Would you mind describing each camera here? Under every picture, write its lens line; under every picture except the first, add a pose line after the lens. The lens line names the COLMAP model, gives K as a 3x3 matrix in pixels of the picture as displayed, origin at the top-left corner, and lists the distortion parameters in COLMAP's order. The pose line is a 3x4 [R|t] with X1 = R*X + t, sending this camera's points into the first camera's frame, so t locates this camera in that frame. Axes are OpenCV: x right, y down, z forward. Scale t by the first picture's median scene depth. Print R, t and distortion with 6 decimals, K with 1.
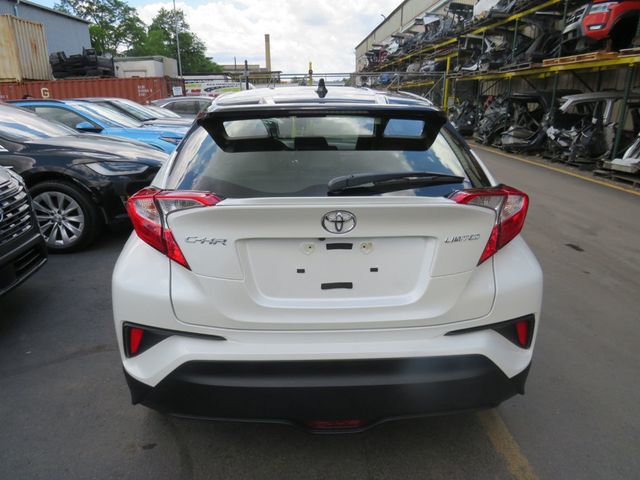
lens RADIAL K [[450.6, 0, 321.3], [0, 450.6, 245.7], [0, 0, 1]] dist [-0.052956, 0.015123]
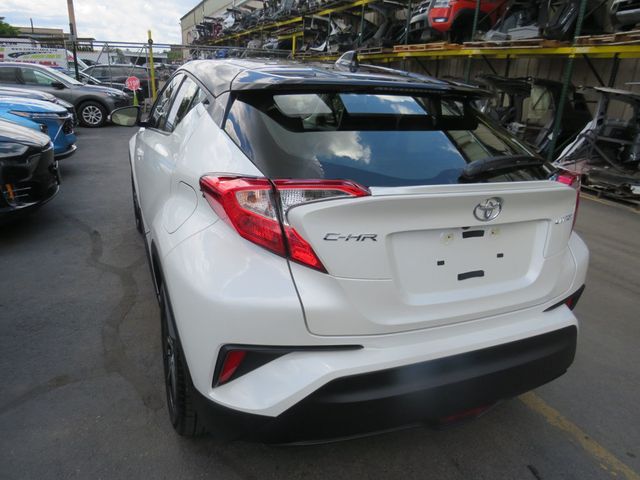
lens RADIAL K [[450.6, 0, 316.0], [0, 450.6, 244.7], [0, 0, 1]] dist [-0.052956, 0.015123]
pose [[0.934852, -0.073444, 0.347359, -0.549353], [0.057842, 0.996805, 0.055089, -0.043458], [-0.350295, -0.031408, 0.936113, 0.191528]]
